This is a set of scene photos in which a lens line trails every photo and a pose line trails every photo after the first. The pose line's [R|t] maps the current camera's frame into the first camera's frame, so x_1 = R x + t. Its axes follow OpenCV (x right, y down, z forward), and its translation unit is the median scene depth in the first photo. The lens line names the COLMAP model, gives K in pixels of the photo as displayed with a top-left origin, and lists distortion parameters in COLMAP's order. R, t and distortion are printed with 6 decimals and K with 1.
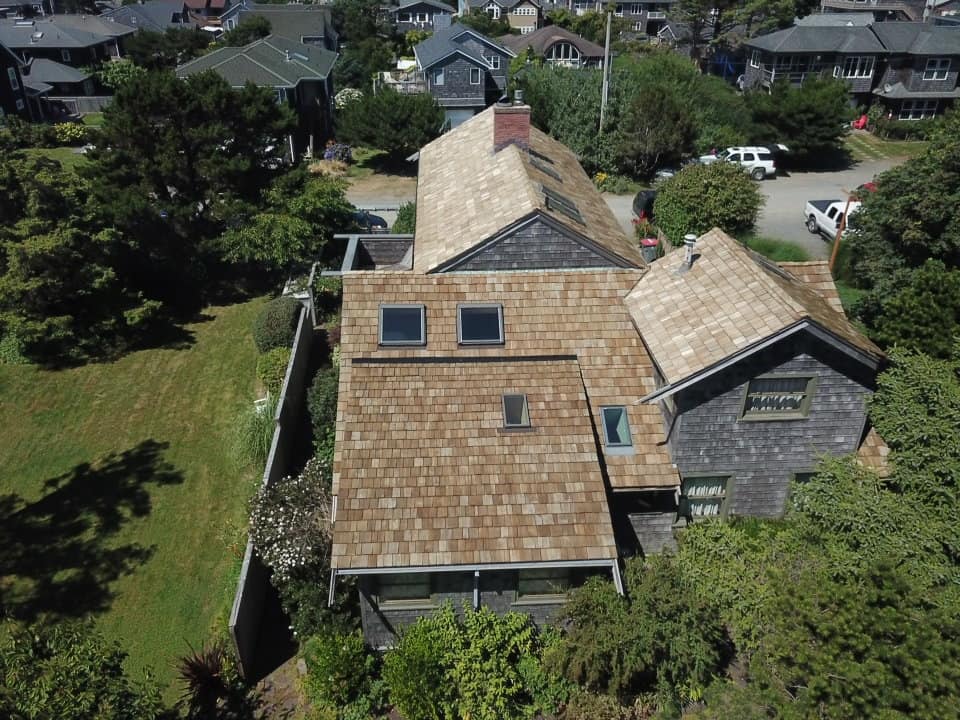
lens RADIAL K [[743.8, 0, 480.0], [0, 743.8, 360.0], [0, 0, 1]] dist [0.002252, 0.003822]
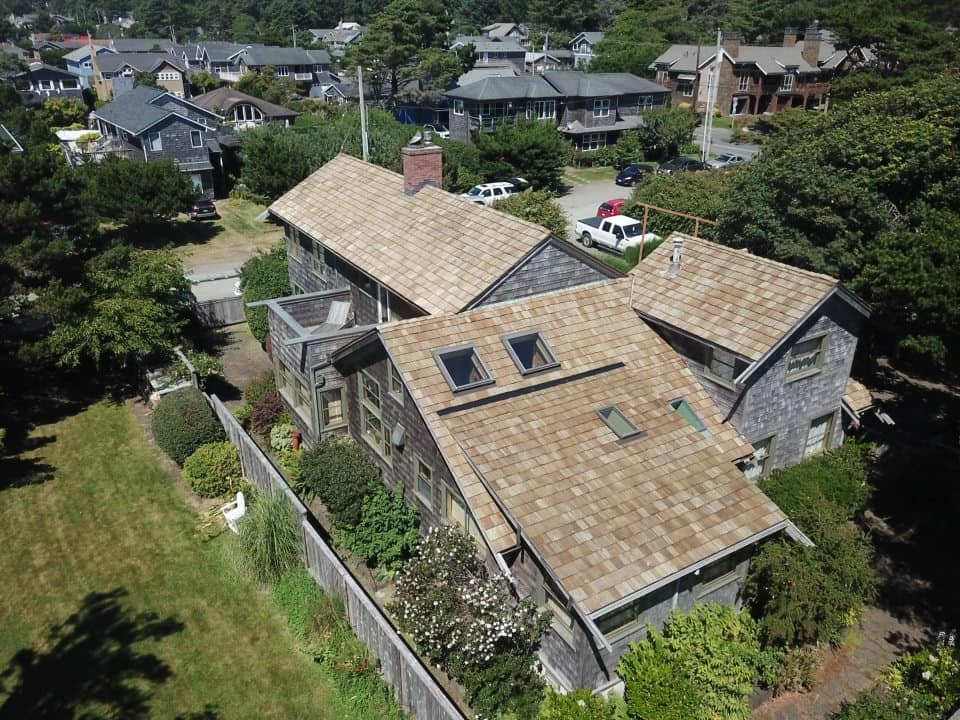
lens RADIAL K [[743.8, 0, 480.0], [0, 743.8, 360.0], [0, 0, 1]] dist [0.002252, 0.003822]
pose [[0.881753, -0.193224, 0.430320, -0.394445], [0.224589, 0.974188, -0.022765, -0.024119], [-0.414814, 0.116718, 0.902389, 0.106642]]
